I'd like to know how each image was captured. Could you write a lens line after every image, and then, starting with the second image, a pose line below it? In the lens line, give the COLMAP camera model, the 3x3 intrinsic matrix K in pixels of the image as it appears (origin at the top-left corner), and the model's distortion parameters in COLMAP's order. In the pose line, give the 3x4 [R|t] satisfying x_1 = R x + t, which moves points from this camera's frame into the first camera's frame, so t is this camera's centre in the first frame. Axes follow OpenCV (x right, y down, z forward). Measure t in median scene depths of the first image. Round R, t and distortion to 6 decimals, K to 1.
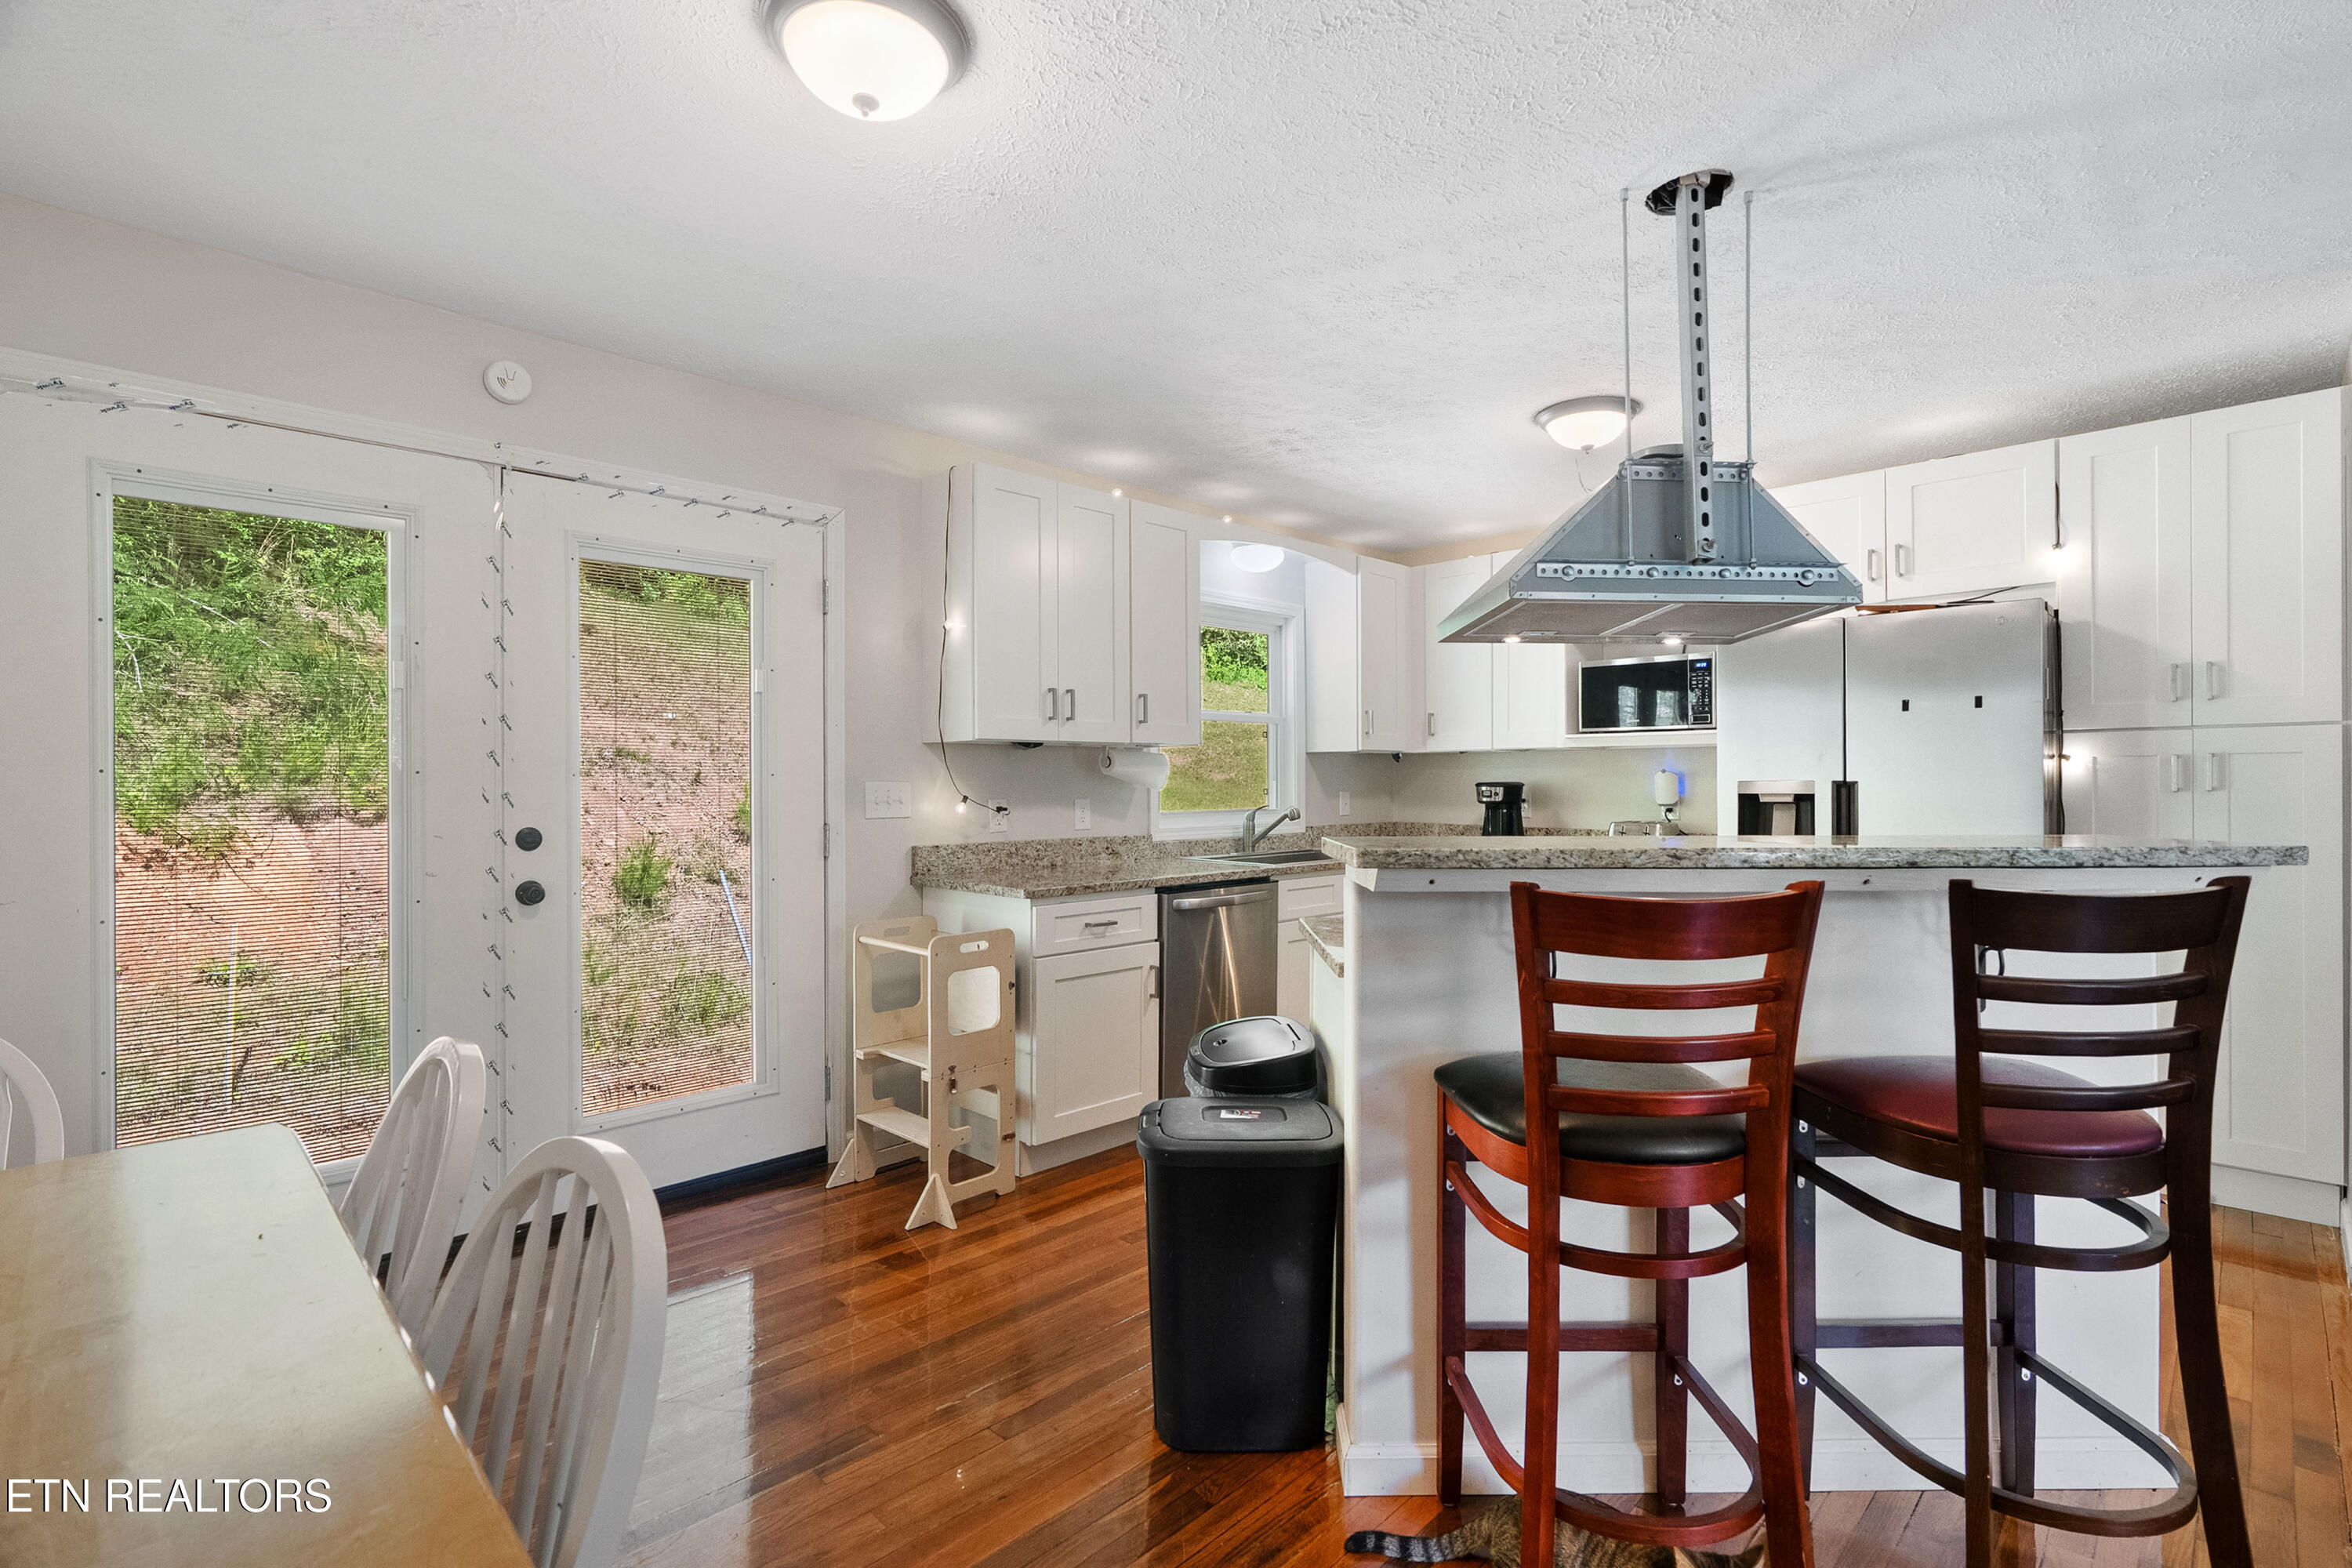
lens RADIAL K [[1081.5, 0, 1176.0], [0, 1081.5, 784.0], [0, 0, 1]] dist [-0.002438, -0.000157]
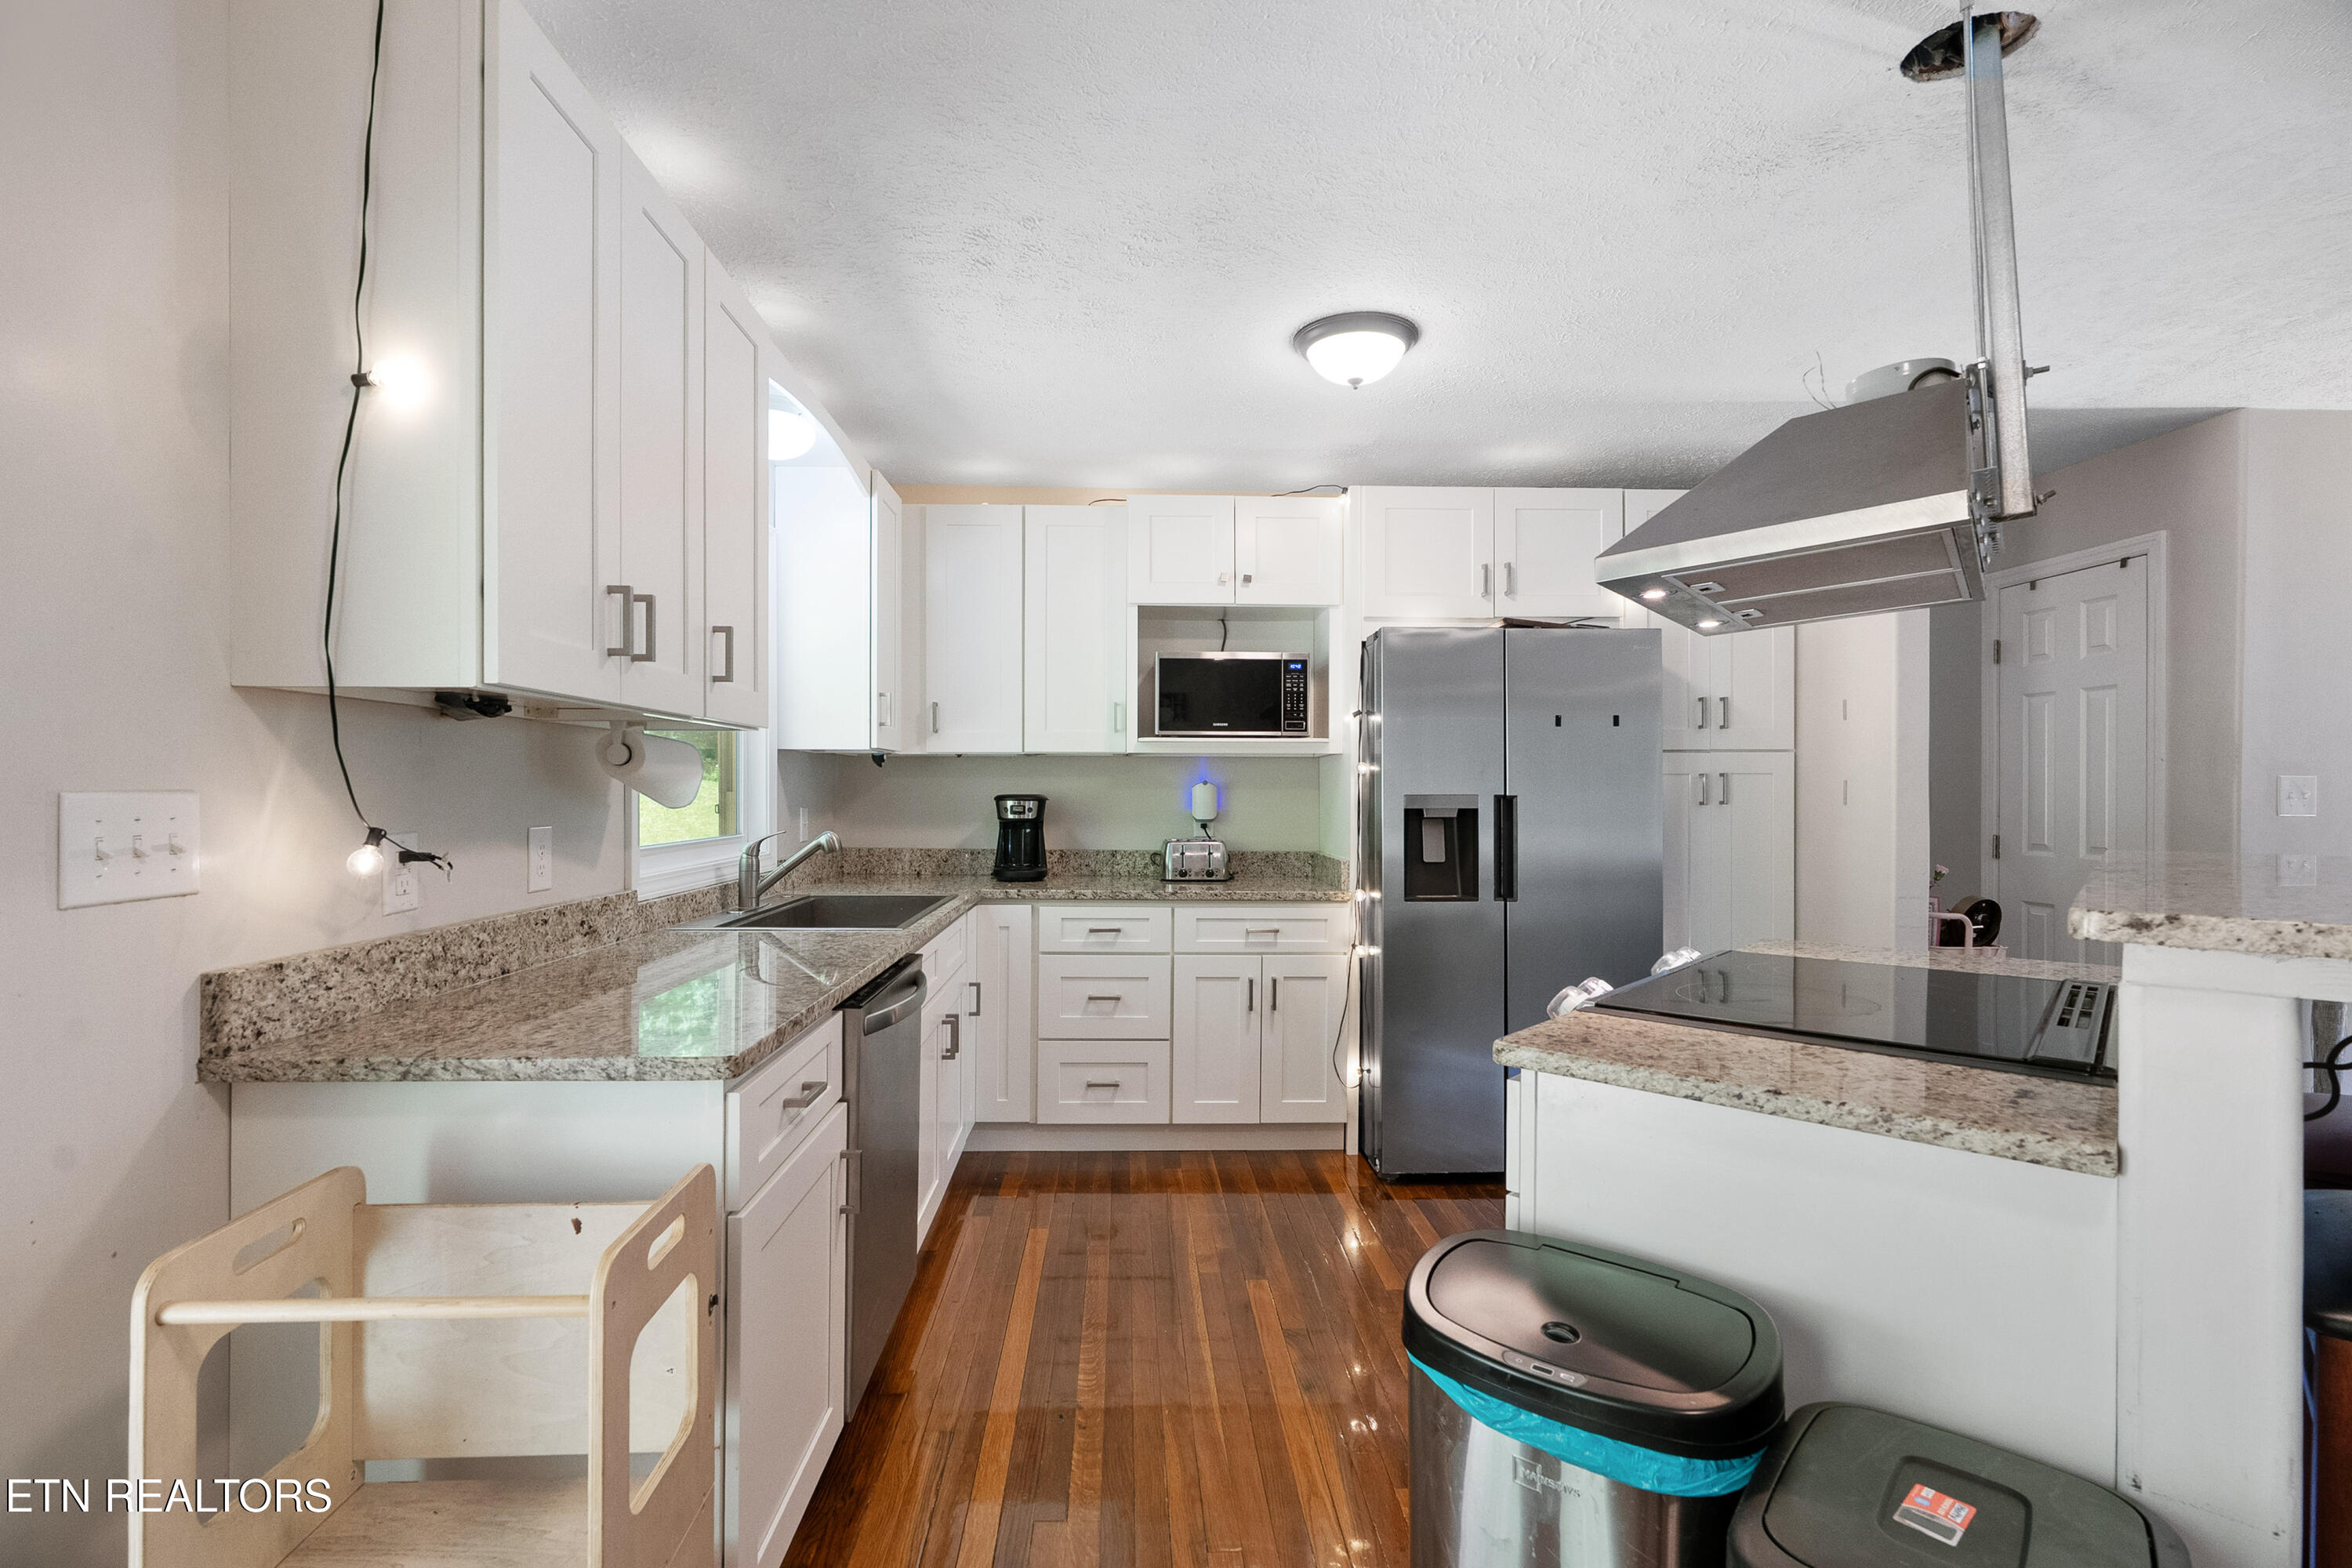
lens RADIAL K [[1083.1, 0, 1155.8], [0, 1083.1, 789.6], [0, 0, 1]] dist [0.023808, 0.000286]
pose [[0.686443, 0.005464, 0.727163, -0.282453], [-0.001906, 0.999982, -0.005715, -0.001283], [-0.727181, 0.002538, 0.686441, 0.506933]]
